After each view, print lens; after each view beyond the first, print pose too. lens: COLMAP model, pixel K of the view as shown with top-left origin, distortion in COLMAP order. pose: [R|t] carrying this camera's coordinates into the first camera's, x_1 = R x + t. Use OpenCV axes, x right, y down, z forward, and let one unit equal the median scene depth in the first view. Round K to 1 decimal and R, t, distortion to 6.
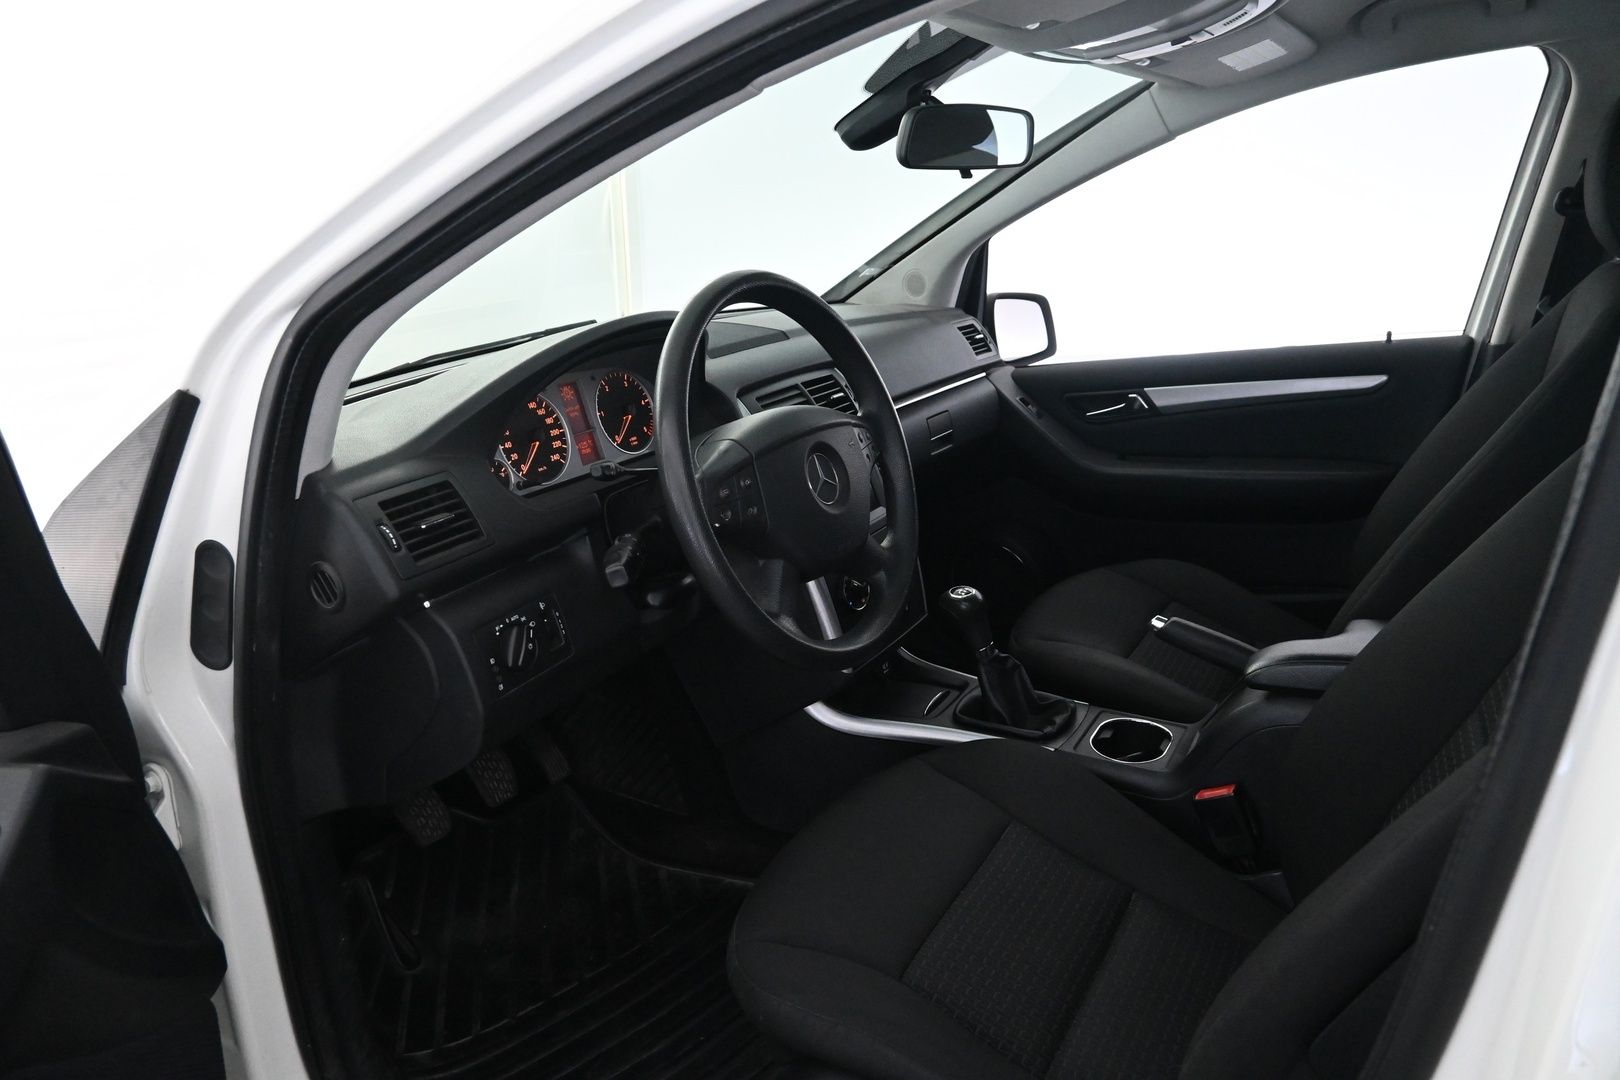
lens RADIAL K [[1102.1, 0, 807.3], [0, 1102.1, 537.9], [0, 0, 1]] dist [-0.001288, 0.007021]
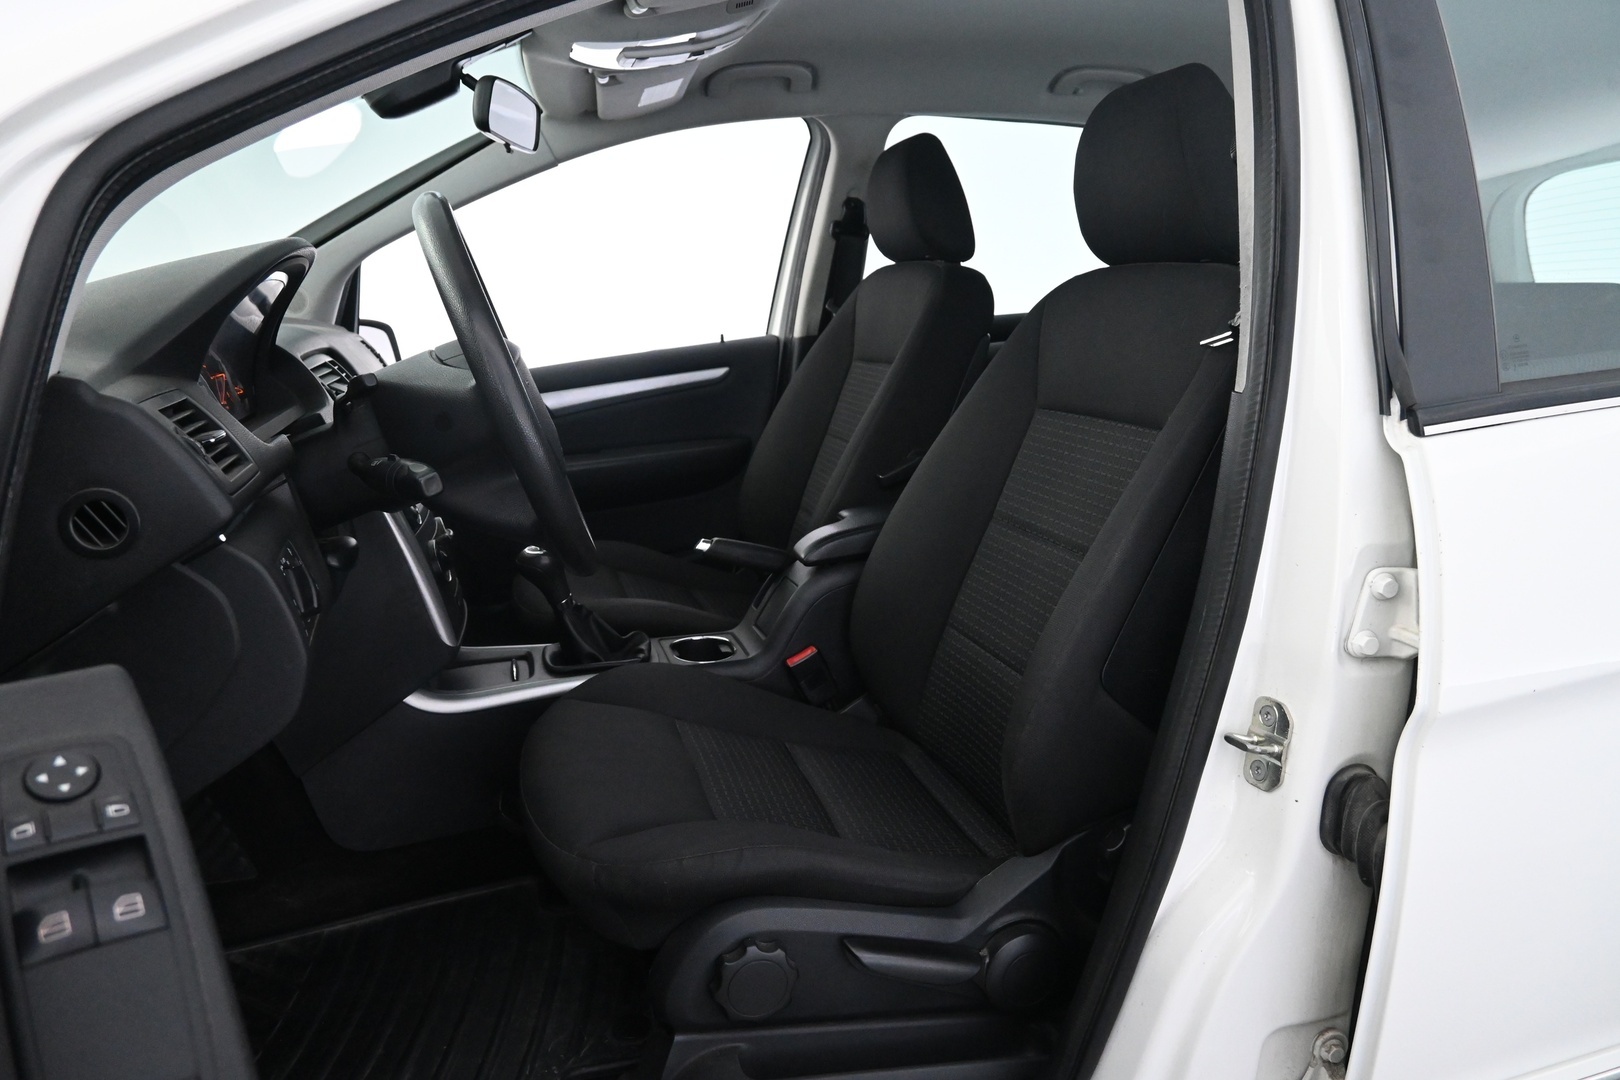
lens RADIAL K [[1102.1, 0, 804.2], [0, 1102.1, 540.6], [0, 0, 1]] dist [-0.001288, 0.007021]
pose [[0.697423, -0.129598, 0.704844, -0.381953], [0.199582, 0.979728, -0.017340, 0.099739], [-0.688308, 0.152768, 0.709150, 0.078376]]
